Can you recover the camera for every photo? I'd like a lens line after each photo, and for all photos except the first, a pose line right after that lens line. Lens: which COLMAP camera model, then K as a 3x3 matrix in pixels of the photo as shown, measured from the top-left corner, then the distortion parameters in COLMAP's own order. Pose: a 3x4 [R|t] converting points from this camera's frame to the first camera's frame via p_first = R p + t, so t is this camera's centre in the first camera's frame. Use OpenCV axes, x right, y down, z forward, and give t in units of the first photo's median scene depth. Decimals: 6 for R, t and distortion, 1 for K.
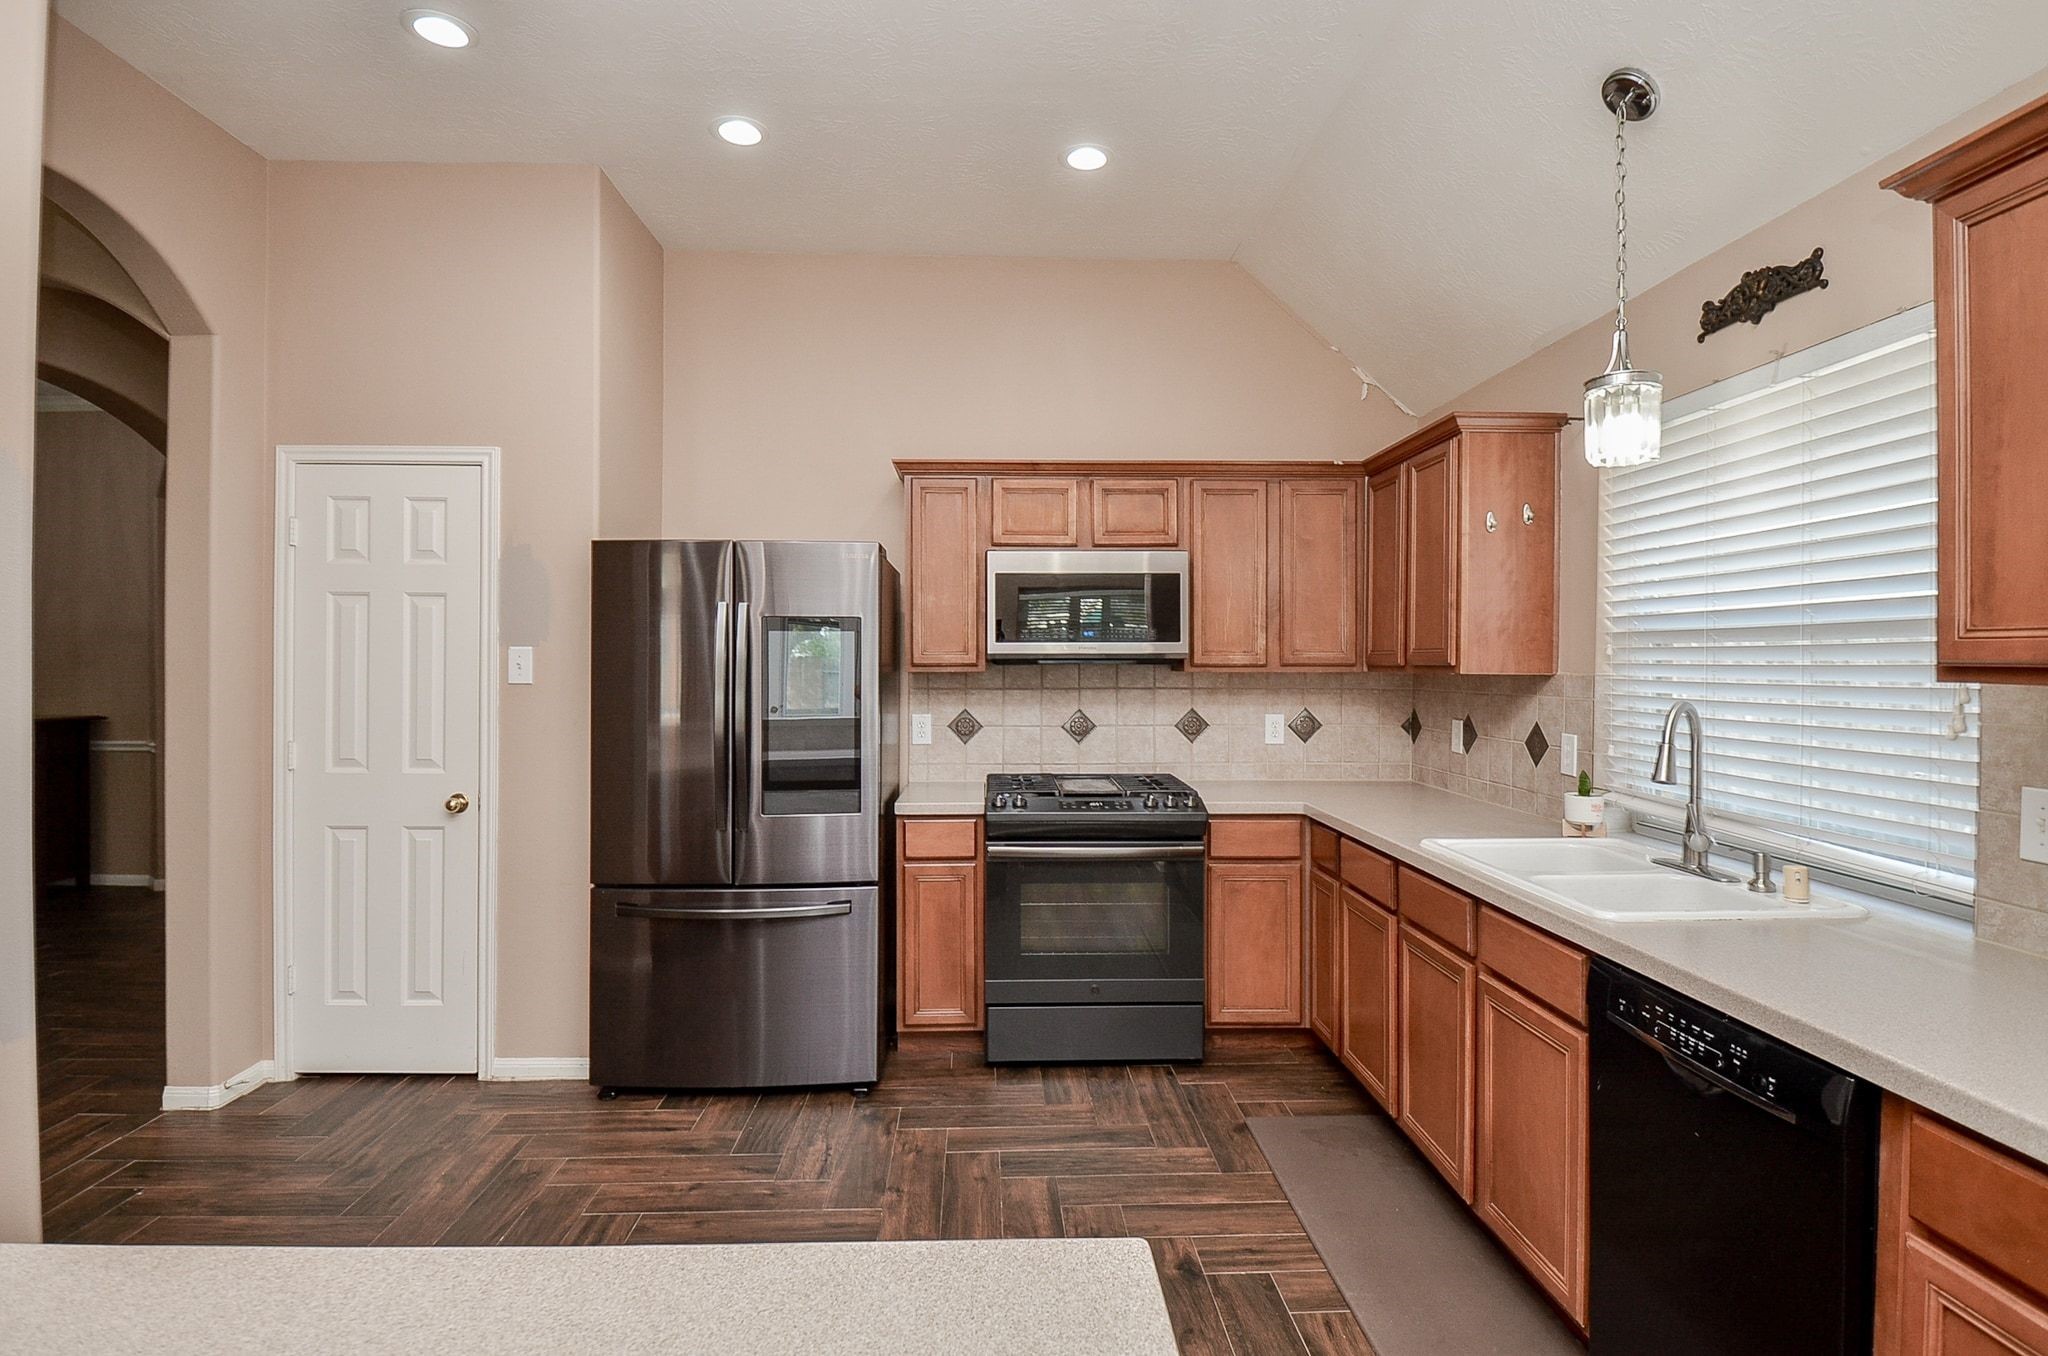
lens RADIAL K [[1056.3, 0, 1028.5], [0, 1056.3, 673.1], [0, 0, 1]] dist [0.027659, -0.038983]
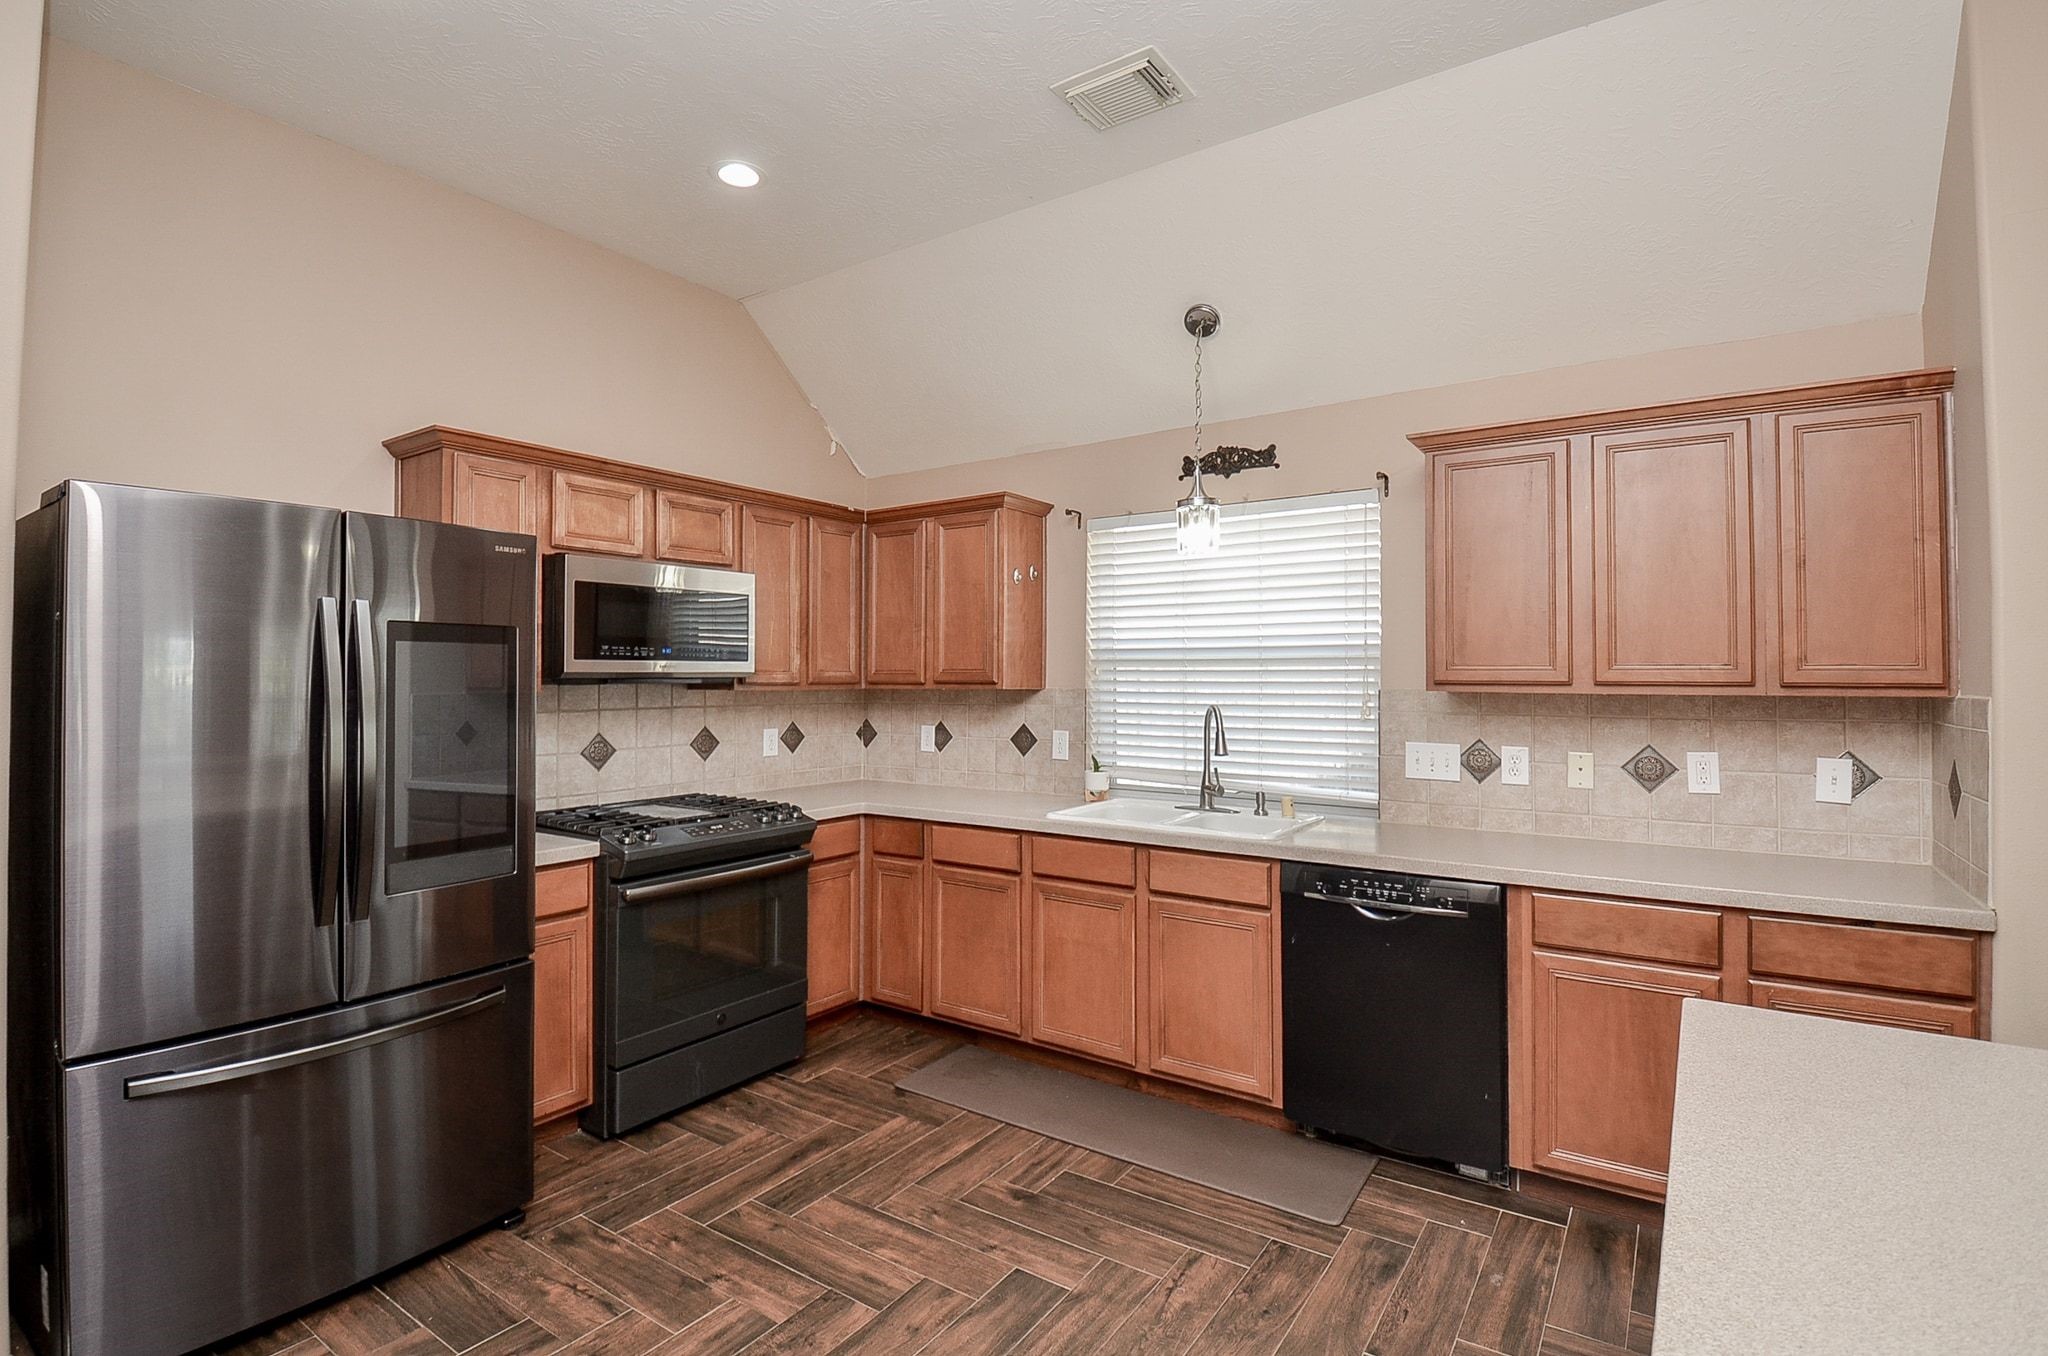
lens RADIAL K [[943.2, 0, 1070.7], [0, 943.2, 673.9], [0, 0, 1]] dist [0.001392, -0.023657]
pose [[0.585438, 0.002007, 0.810715, -0.480694], [0.010022, 0.999903, -0.009713, -0.006195], [-0.810655, 0.013811, 0.585361, 0.241625]]
